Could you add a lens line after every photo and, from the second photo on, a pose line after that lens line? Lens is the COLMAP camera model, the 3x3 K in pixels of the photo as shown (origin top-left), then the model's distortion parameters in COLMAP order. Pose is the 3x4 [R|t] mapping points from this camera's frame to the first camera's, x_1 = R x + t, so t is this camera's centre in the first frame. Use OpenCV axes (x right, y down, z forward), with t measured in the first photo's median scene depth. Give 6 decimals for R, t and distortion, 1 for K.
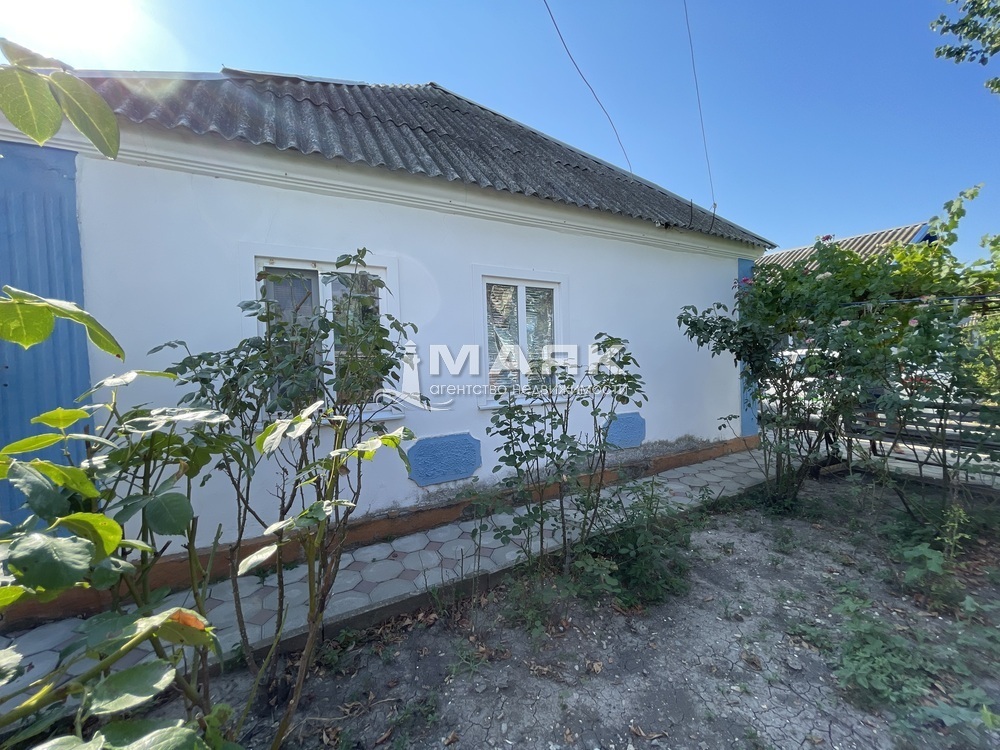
lens RADIAL K [[401.9, 0, 503.8], [0, 401.9, 372.6], [0, 0, 1]] dist [0.000853, 0.000103]
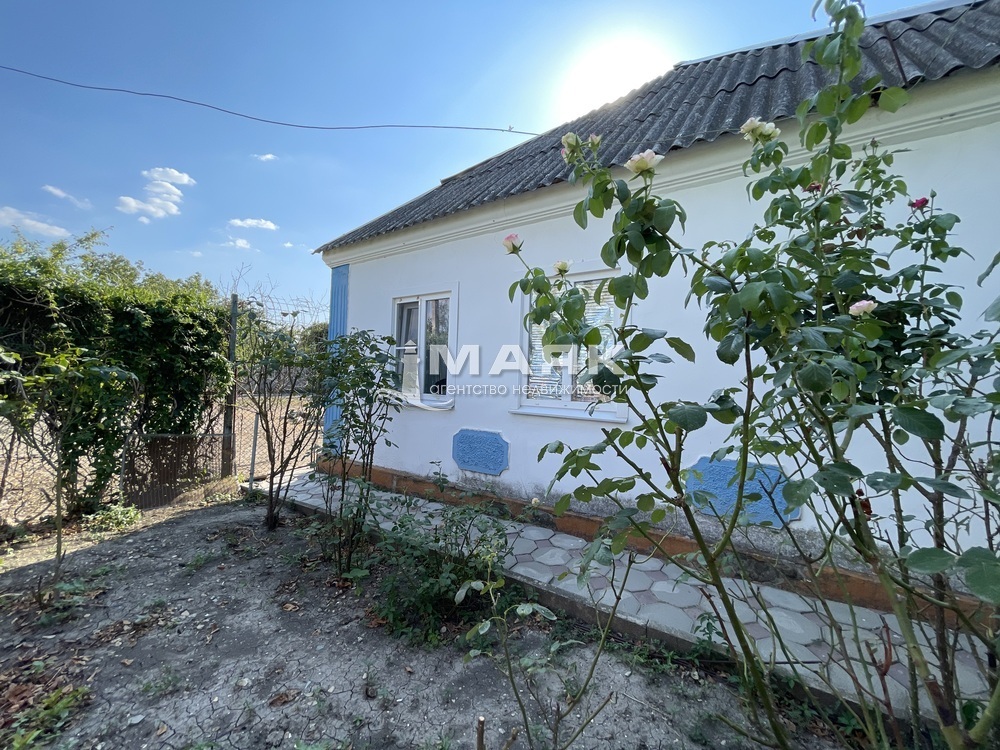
lens RADIAL K [[401.9, 0, 503.8], [0, 401.9, 372.6], [0, 0, 1]] dist [0.000853, 0.000103]
pose [[0.446698, 0.022012, -0.894414, 1.113102], [-0.062053, 0.998052, -0.006428, -0.000990], [0.892530, 0.058373, 0.447194, 0.698390]]
